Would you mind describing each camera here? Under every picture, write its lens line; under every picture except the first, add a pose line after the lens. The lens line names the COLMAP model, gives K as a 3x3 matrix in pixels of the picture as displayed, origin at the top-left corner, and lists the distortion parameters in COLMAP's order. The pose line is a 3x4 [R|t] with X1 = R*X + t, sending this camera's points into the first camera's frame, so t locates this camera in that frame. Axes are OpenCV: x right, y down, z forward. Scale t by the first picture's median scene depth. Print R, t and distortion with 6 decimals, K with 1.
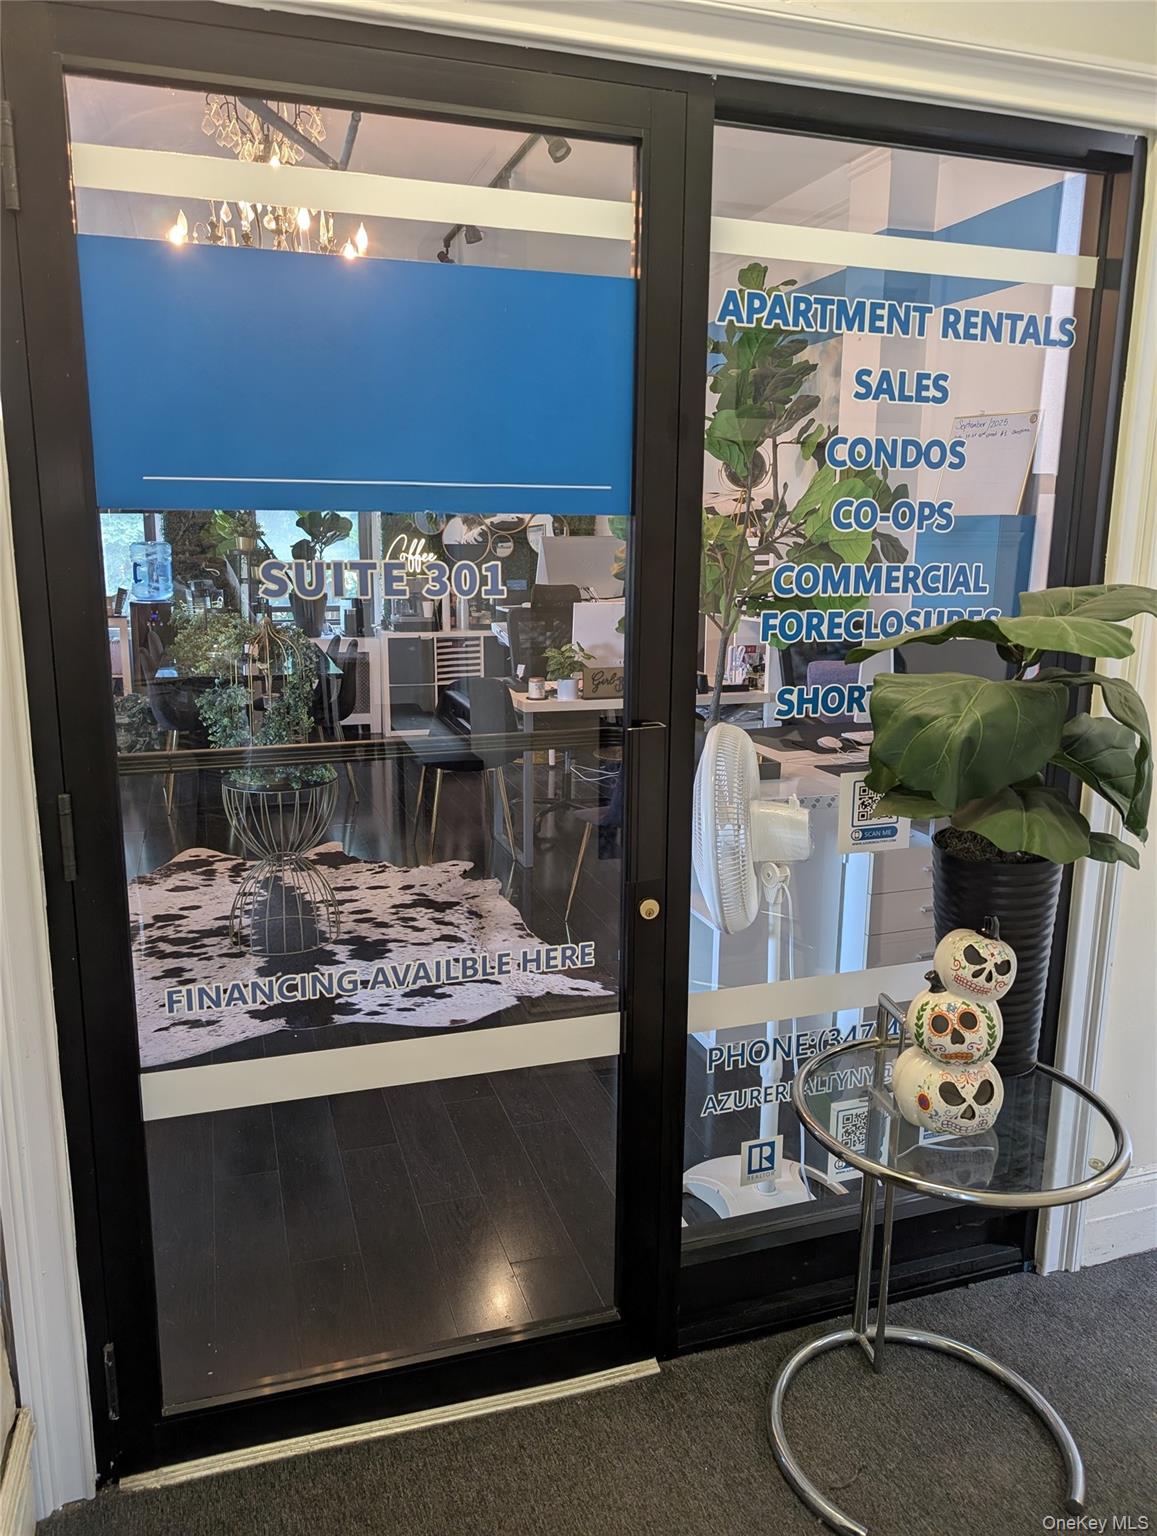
lens RADIAL K [[1104.4, 0, 593.9], [0, 1104.4, 763.7], [0, 0, 1]] dist [0.020277, -0.024546]
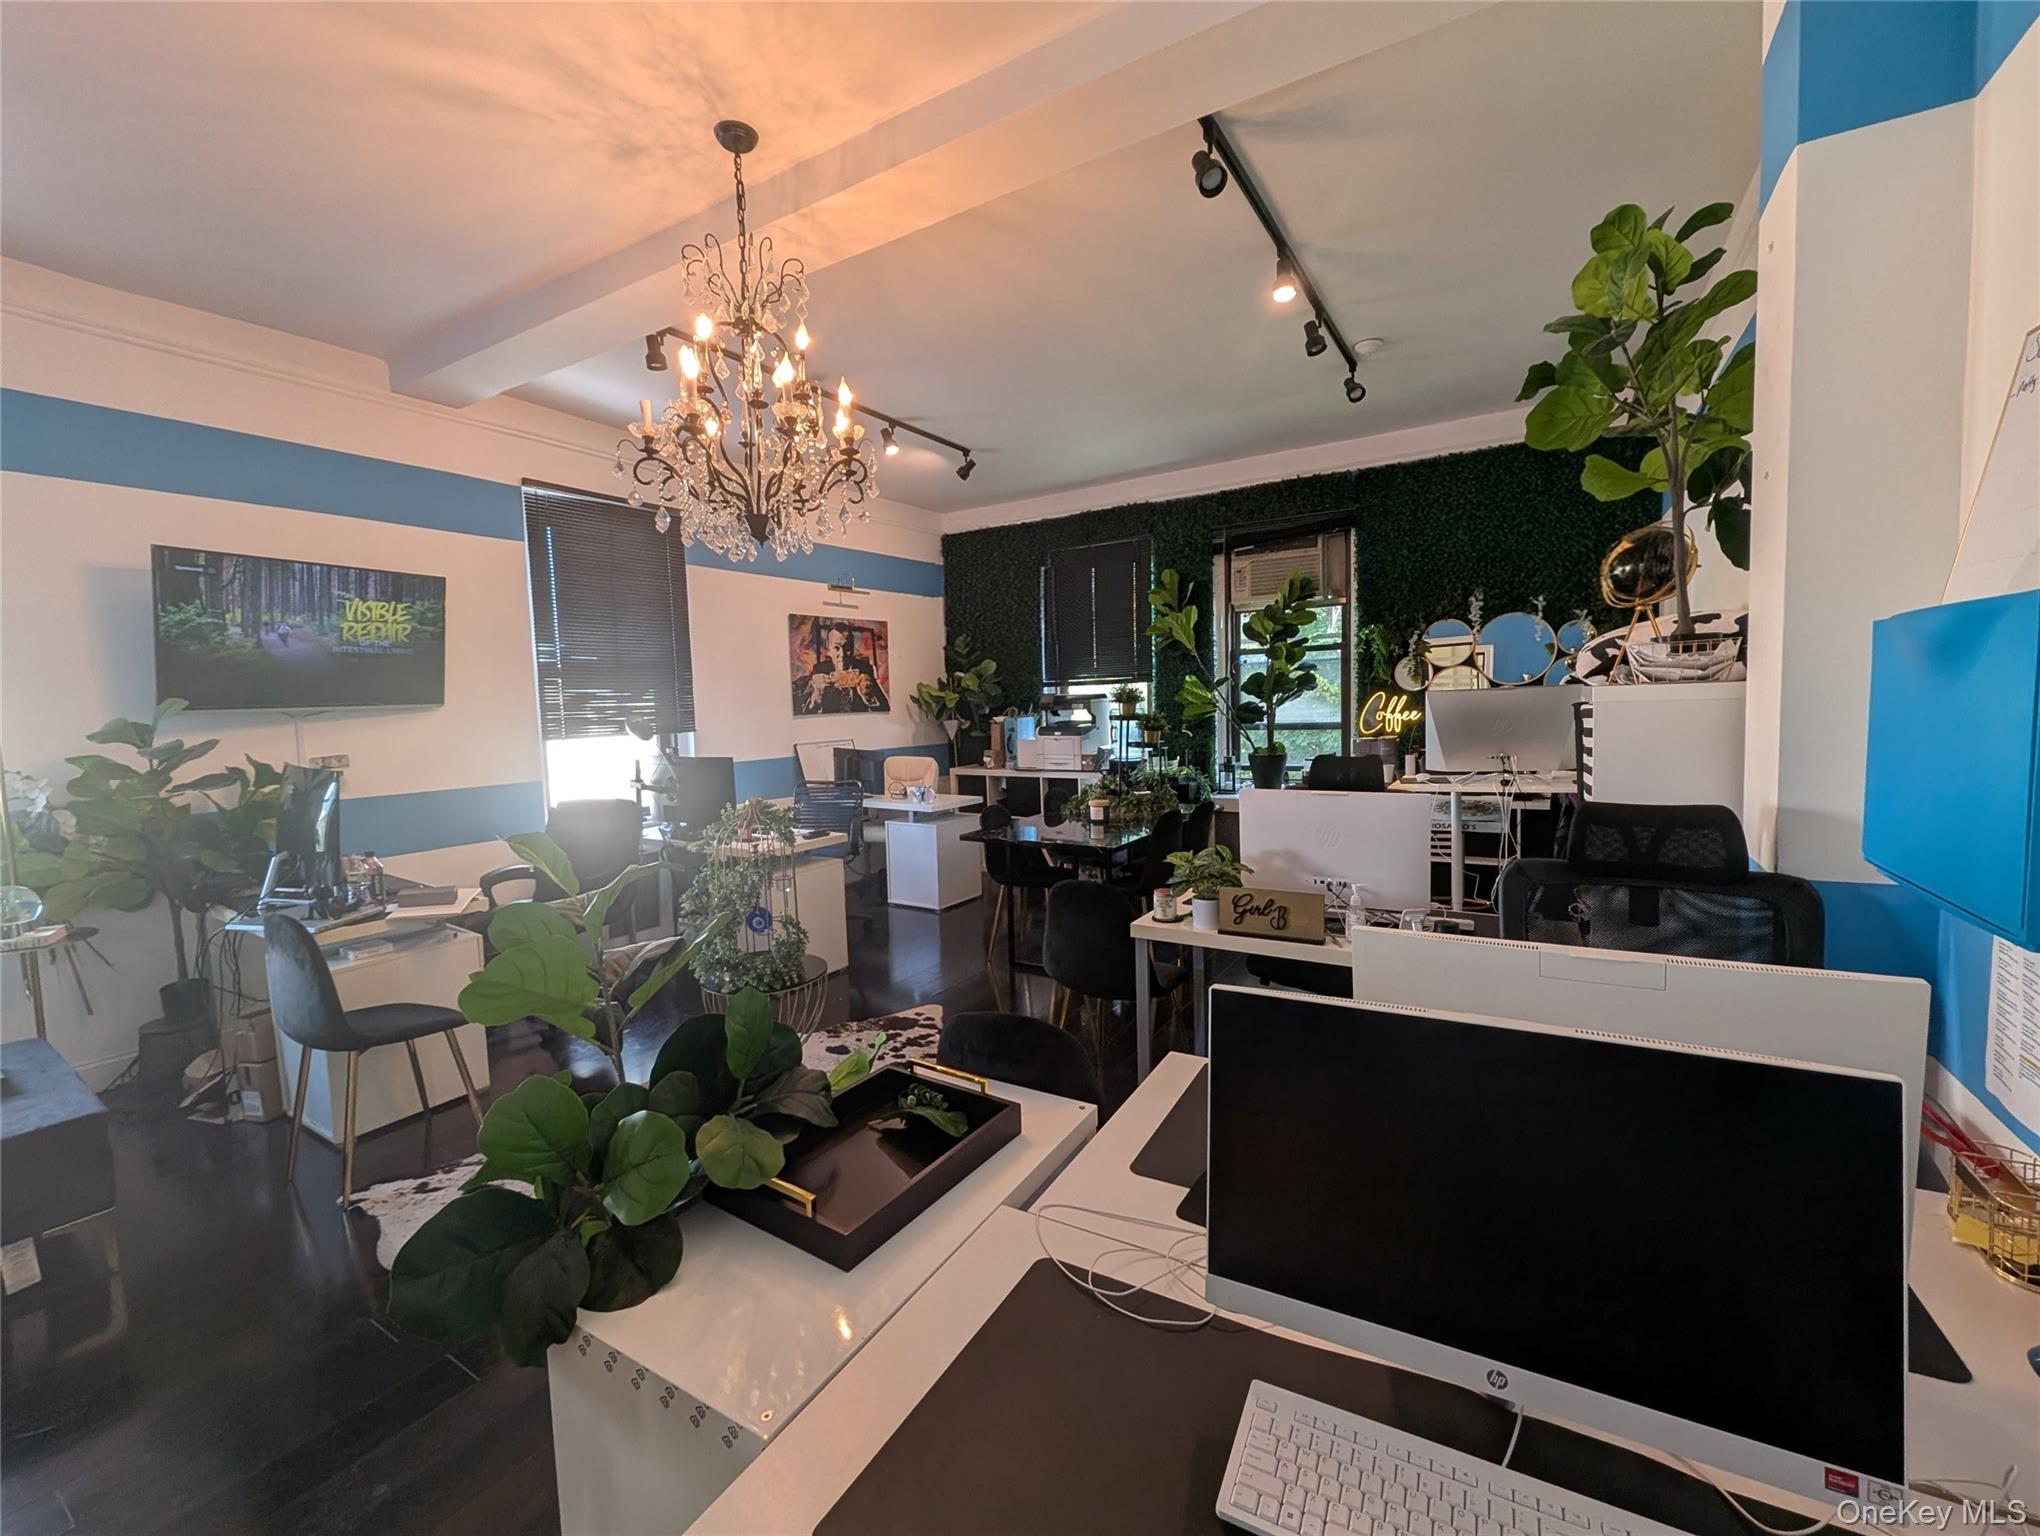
lens RADIAL K [[842.3, 0, 1012.8], [0, 842.3, 760.8], [0, 0, 1]] dist [0.007569, -0.002607]
pose [[0.628376, 0.025725, -0.777484, 0.310135], [-0.121628, 0.990410, -0.065532, -0.113486], [0.768342, 0.135743, 0.625479, 0.564241]]
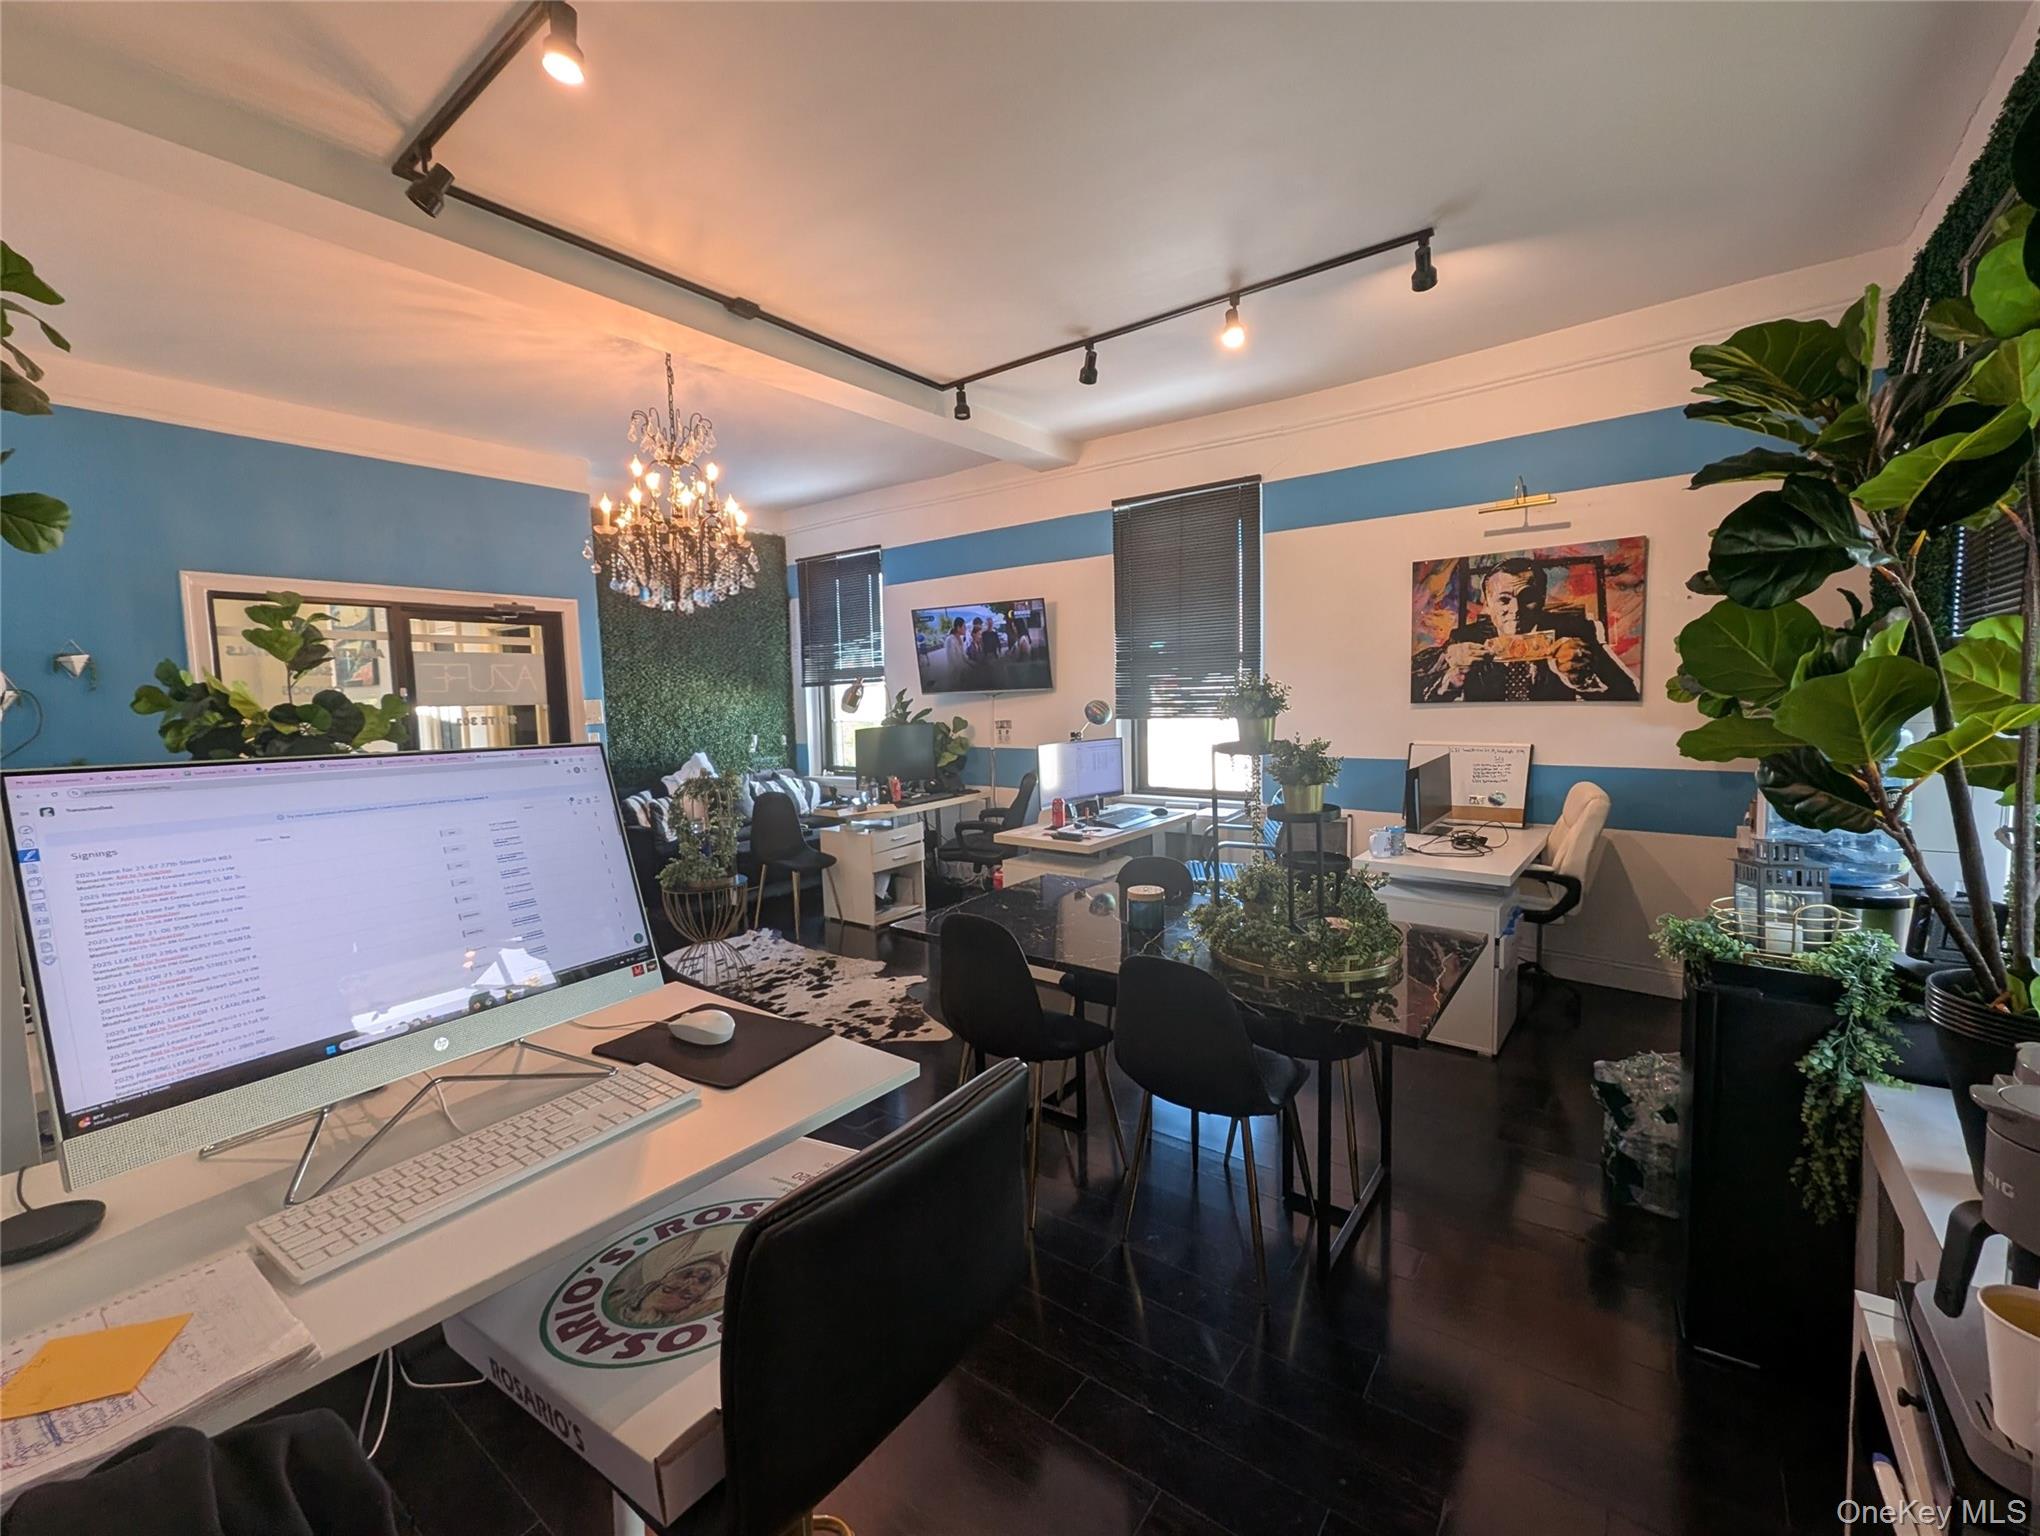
lens RADIAL K [[842.3, 0, 1016.8], [0, 842.3, 761.7], [0, 0, 1]] dist [0.007569, -0.002607]
pose [[-0.831023, 0.056506, -0.553360, -0.023949], [-0.098113, 0.964338, 0.245817, -0.354476], [0.547517, 0.258571, -0.795843, 1.642051]]
